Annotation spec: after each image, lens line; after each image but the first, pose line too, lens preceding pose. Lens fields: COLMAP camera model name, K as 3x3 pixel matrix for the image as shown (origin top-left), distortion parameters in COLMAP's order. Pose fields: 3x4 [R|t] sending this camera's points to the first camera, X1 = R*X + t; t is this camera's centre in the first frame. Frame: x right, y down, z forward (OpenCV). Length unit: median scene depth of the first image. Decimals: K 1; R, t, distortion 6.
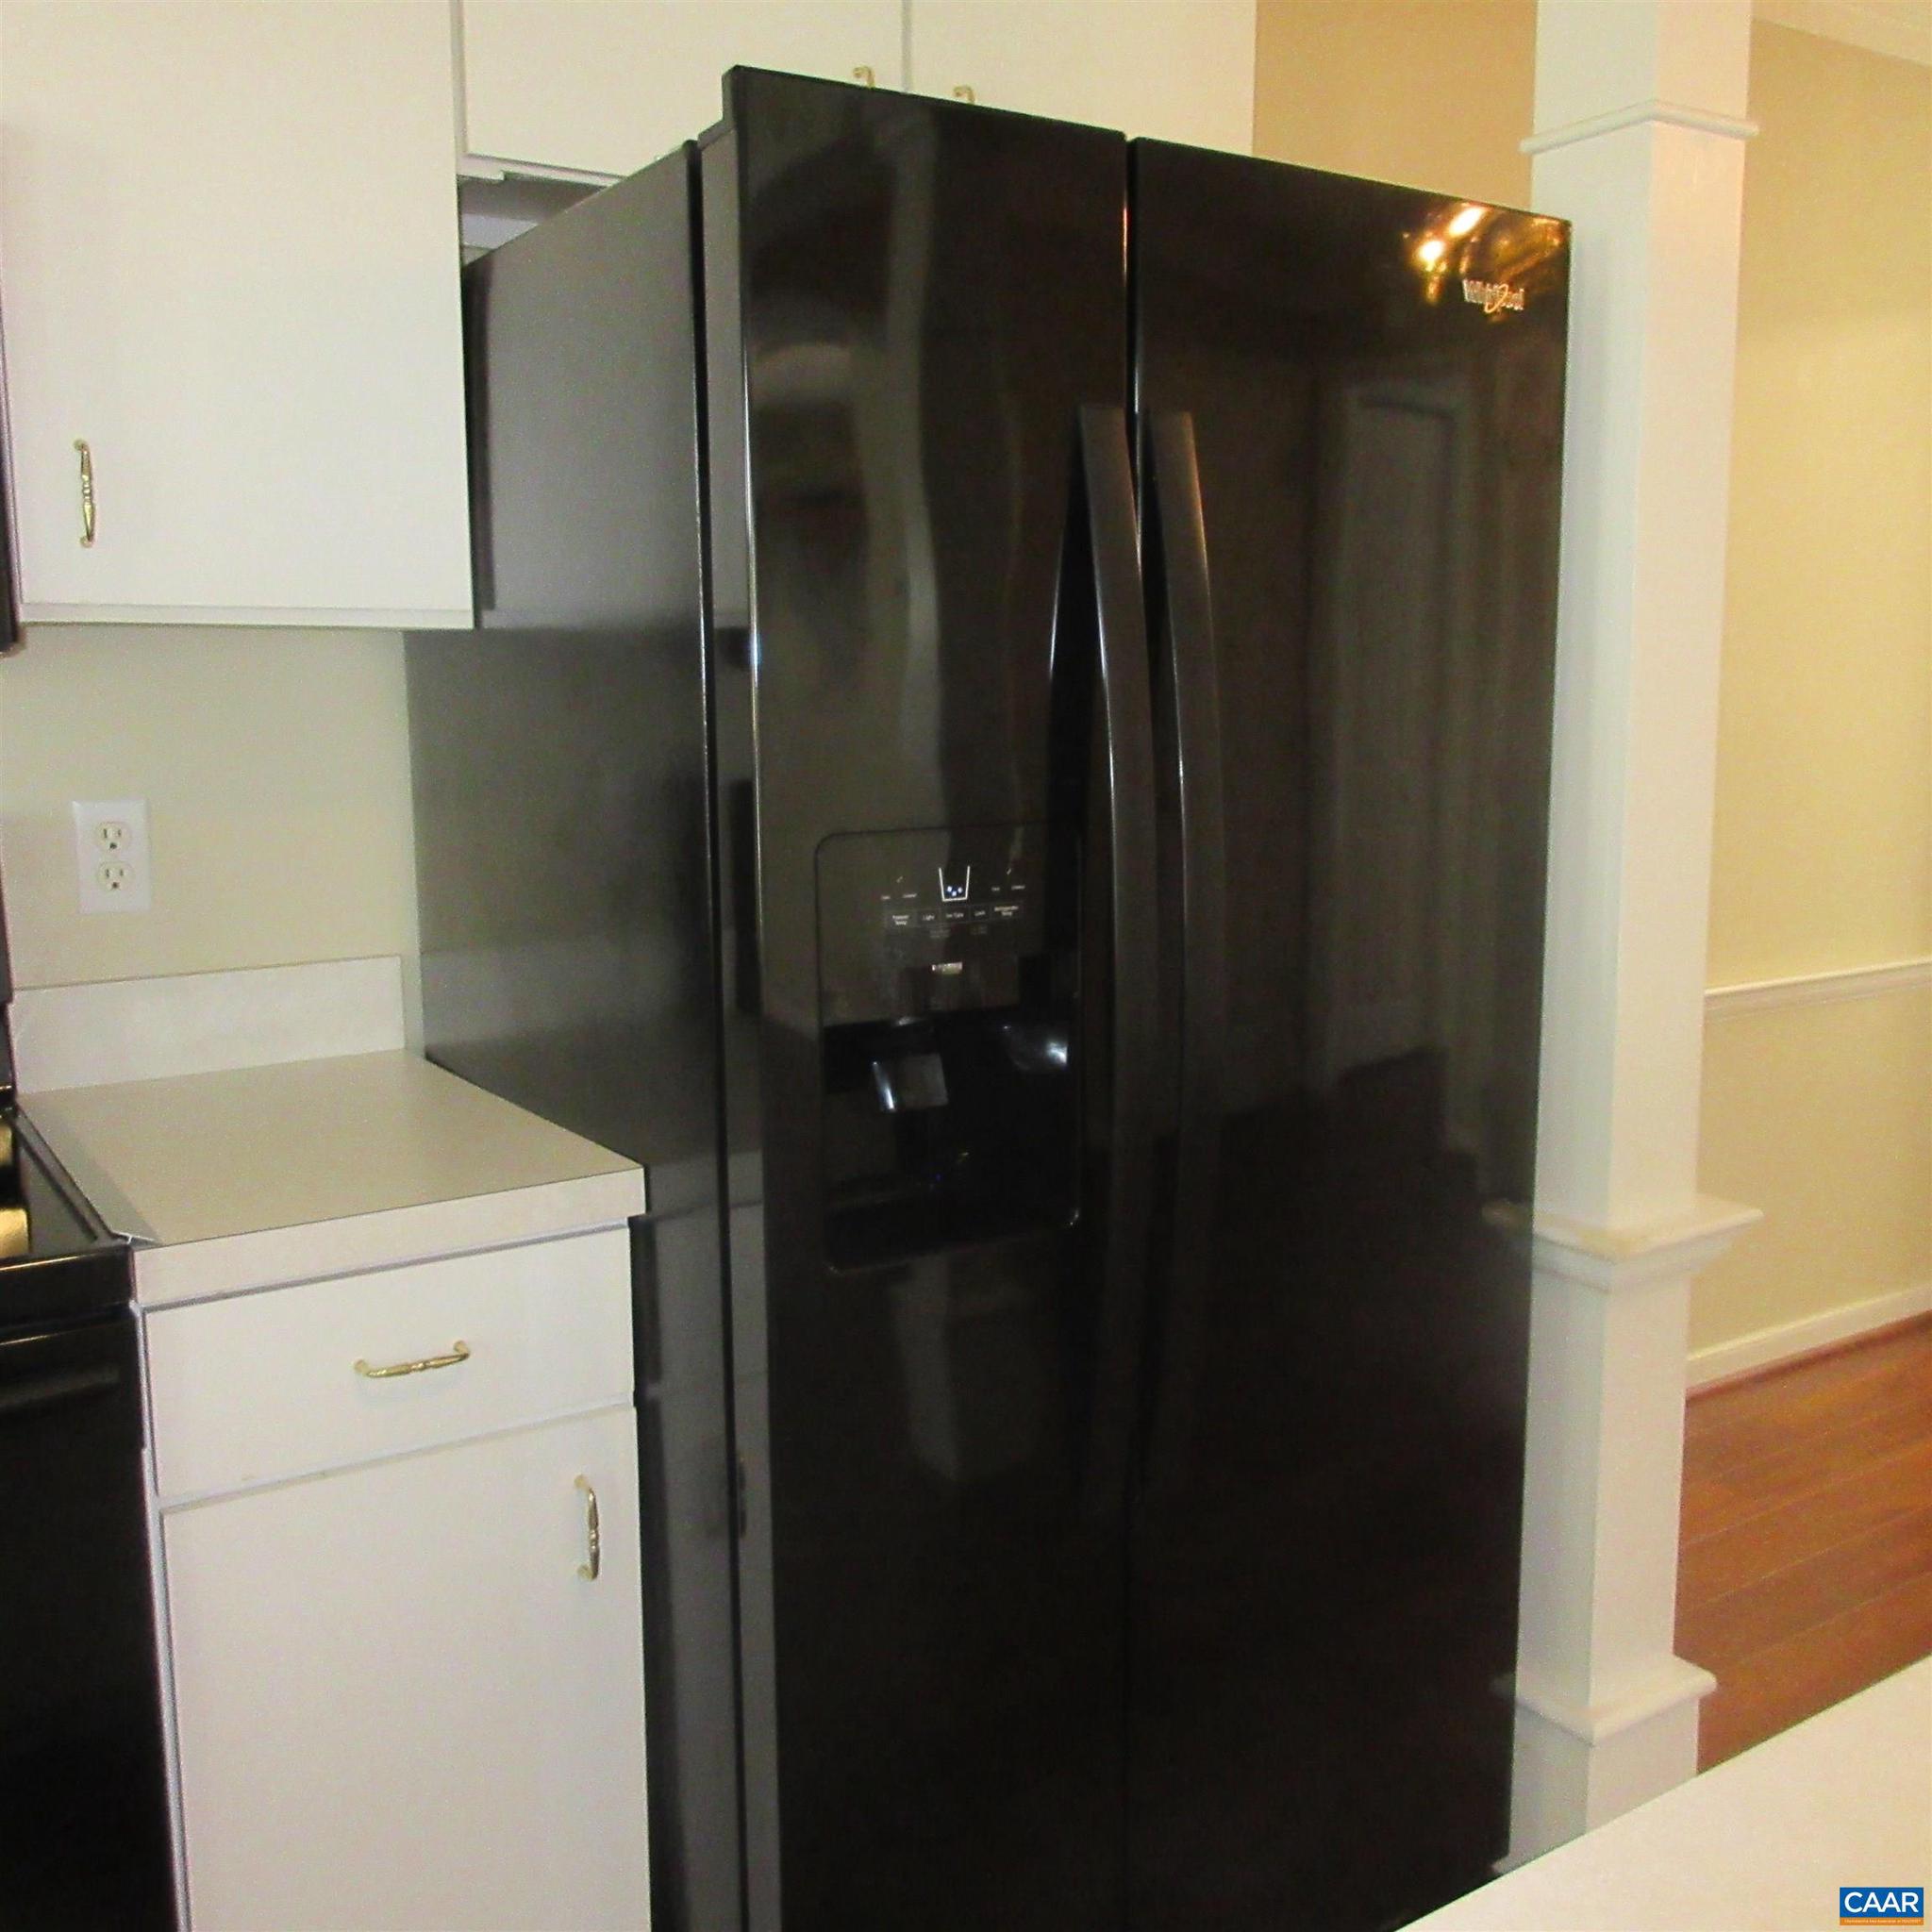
lens RADIAL K [[1902.9, 0, 969.1], [0, 1902.9, 957.2], [0, 0, 1]] dist [0.000594, -0.002168]
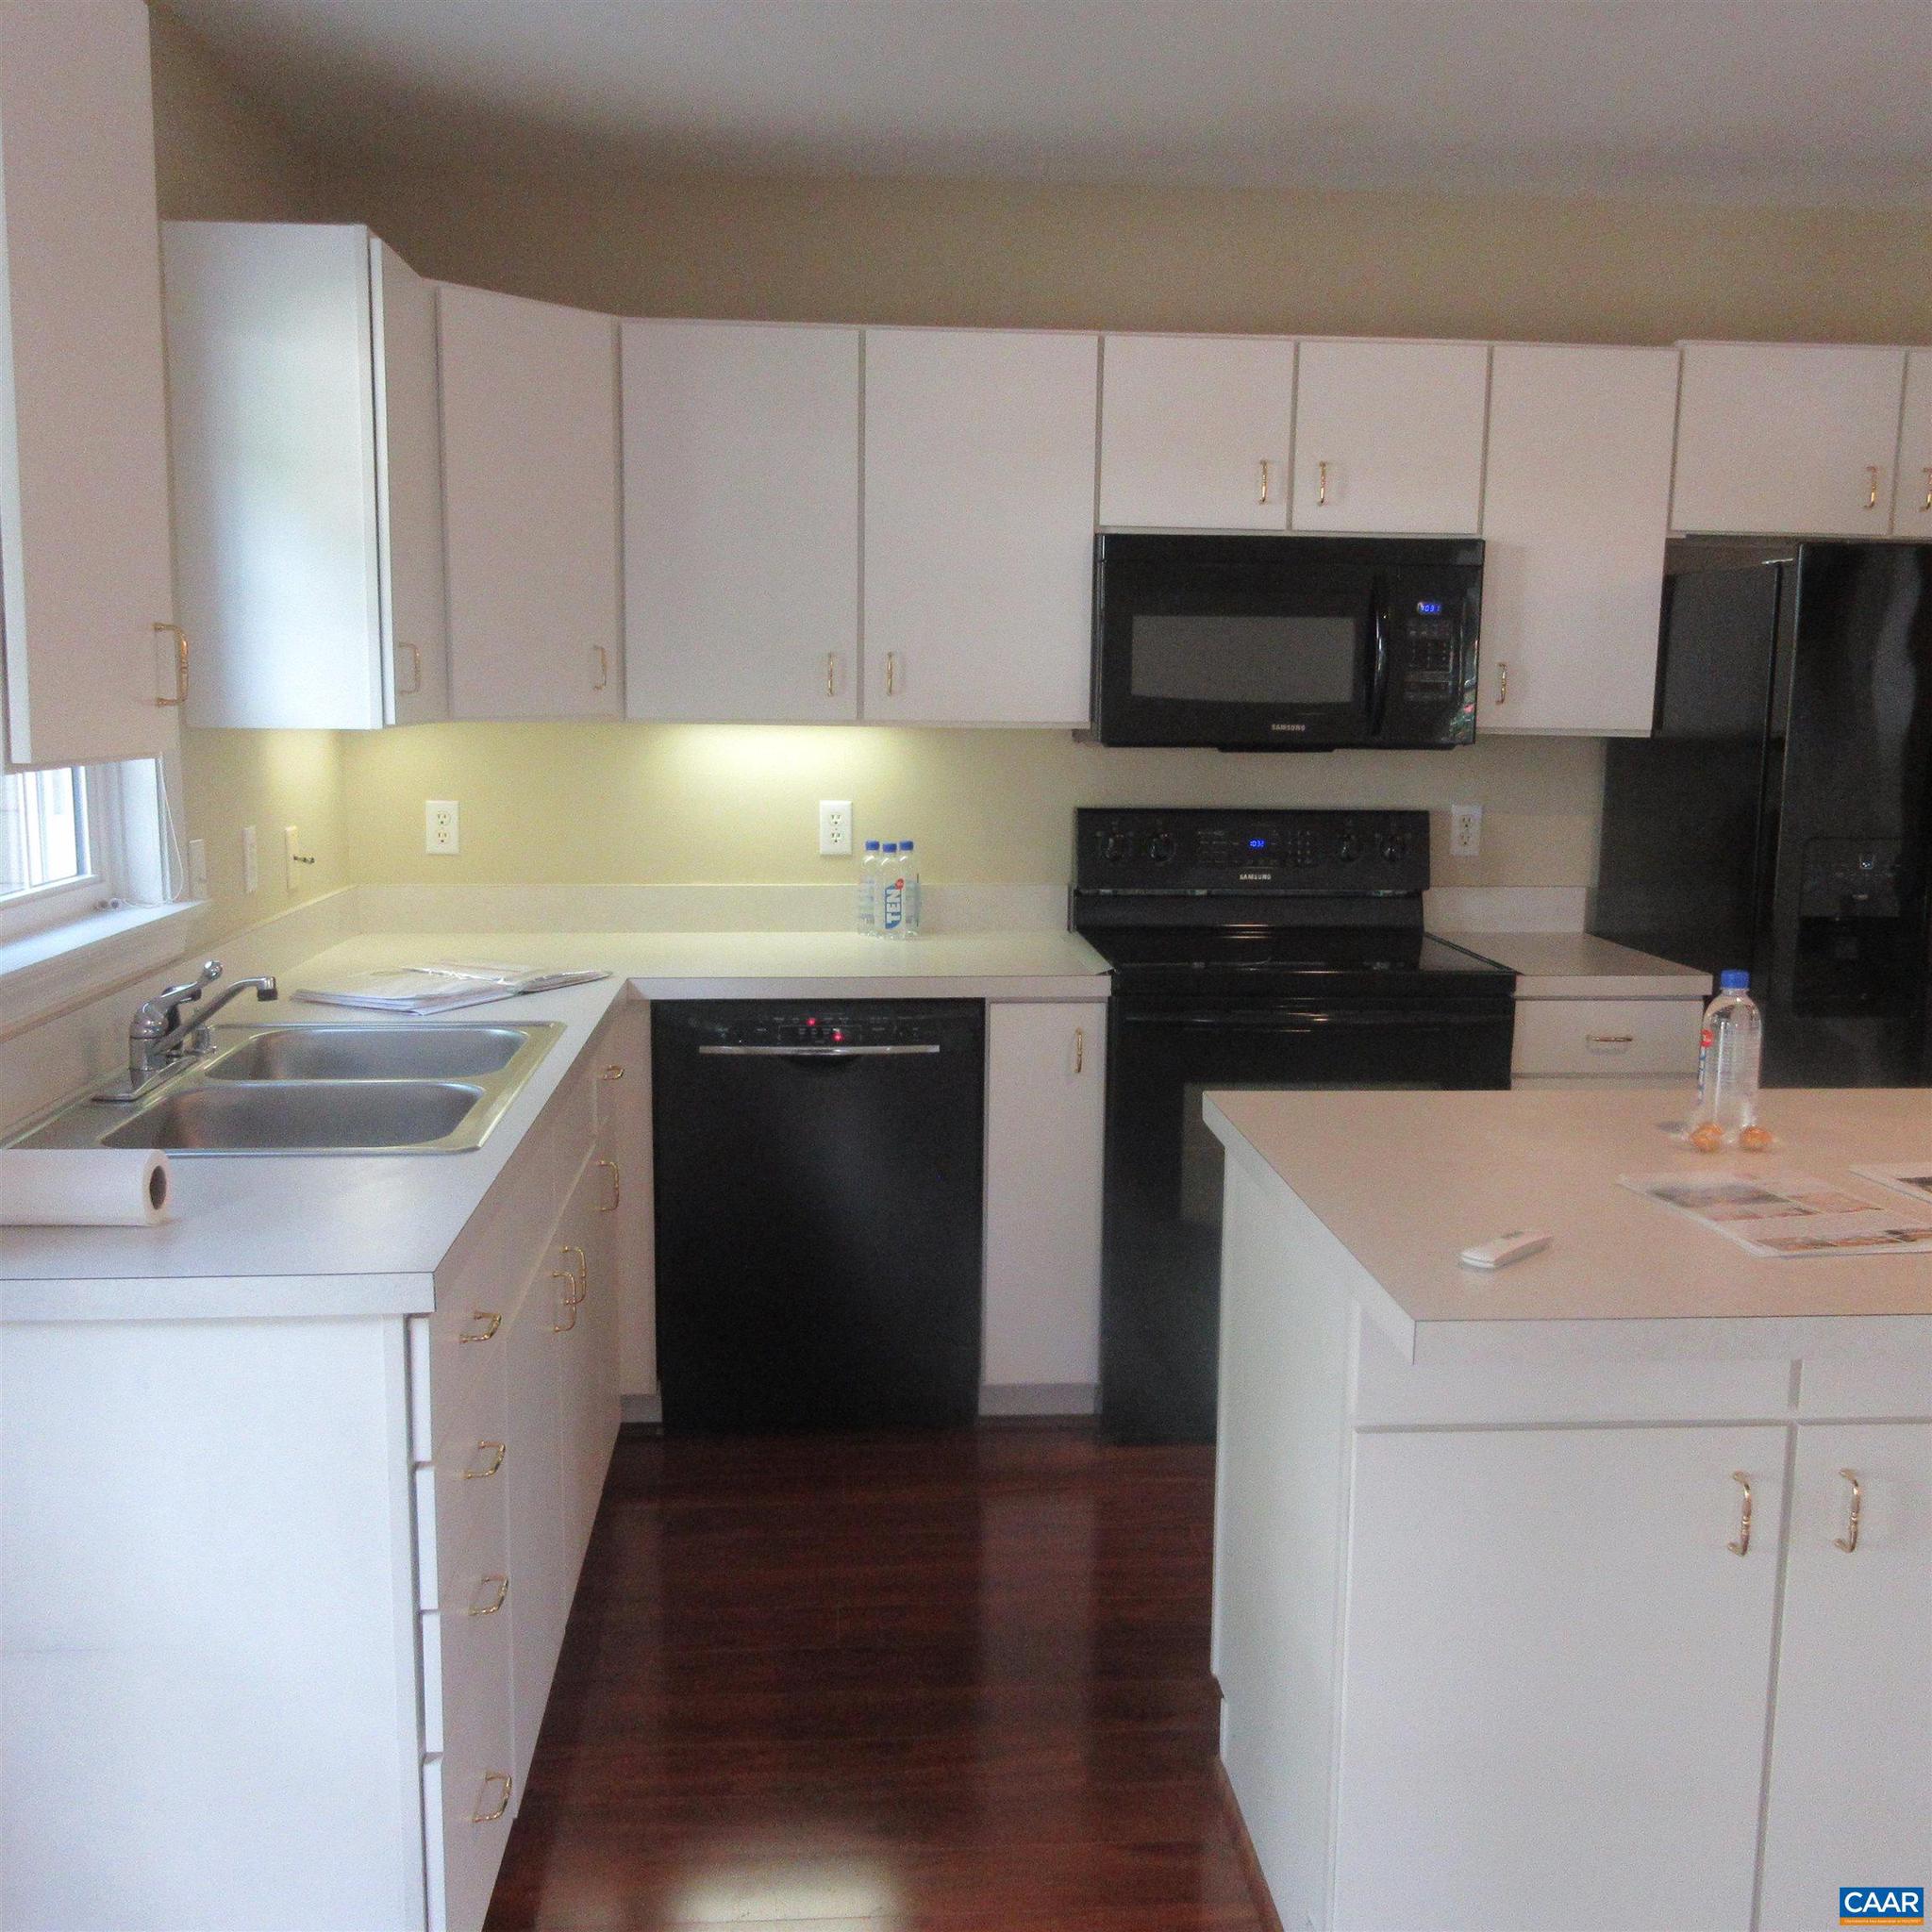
lens RADIAL K [[1902.9, 0, 969.1], [0, 1902.9, 957.2], [0, 0, 1]] dist [0.000594, -0.002168]
pose [[0.874325, 0.093487, -0.476253, 0.131603], [-0.093938, 0.995314, 0.022920, 0.110458], [0.476164, 0.024699, 0.879010, -1.380607]]
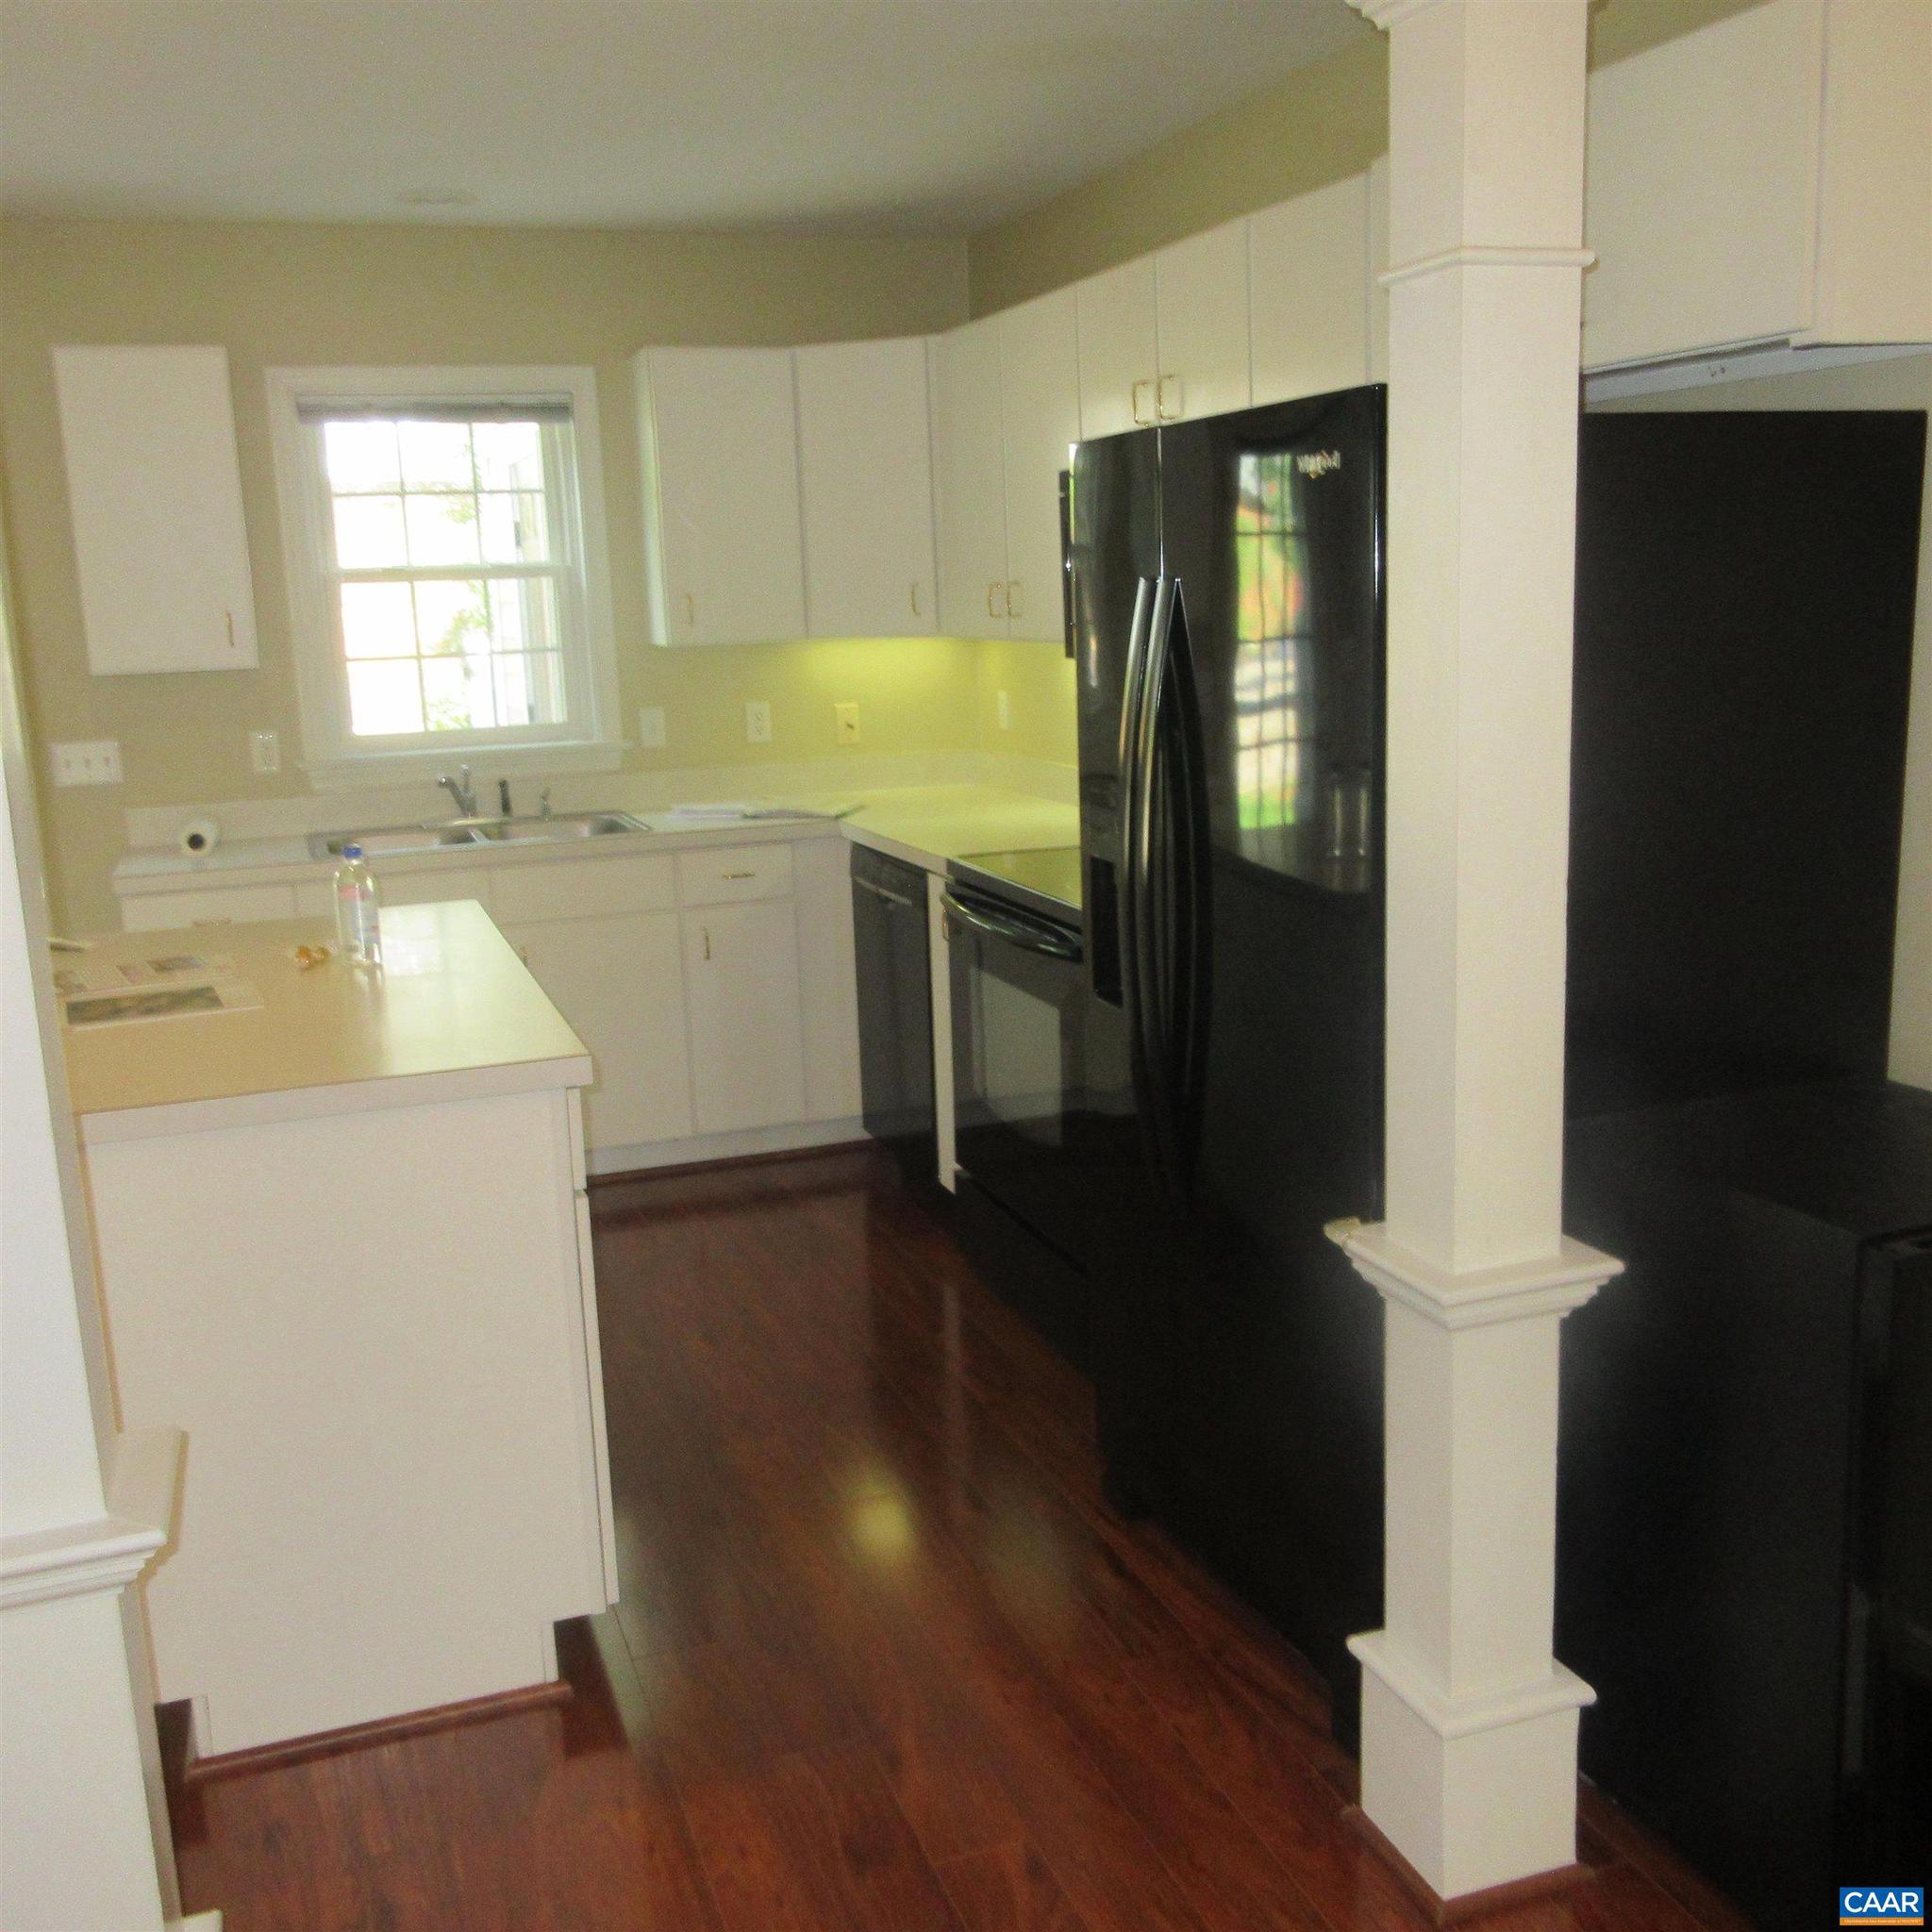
lens RADIAL K [[1923.1, 0, 957.4], [0, 1923.1, 957.7], [0, 0, 1]] dist [-0.003159, 0.000861]
pose [[-0.234659, 0.213469, -0.948349, 1.660364], [-0.104351, 0.964421, 0.242907, -0.323691], [0.966461, 0.155961, -0.204035, 1.076967]]
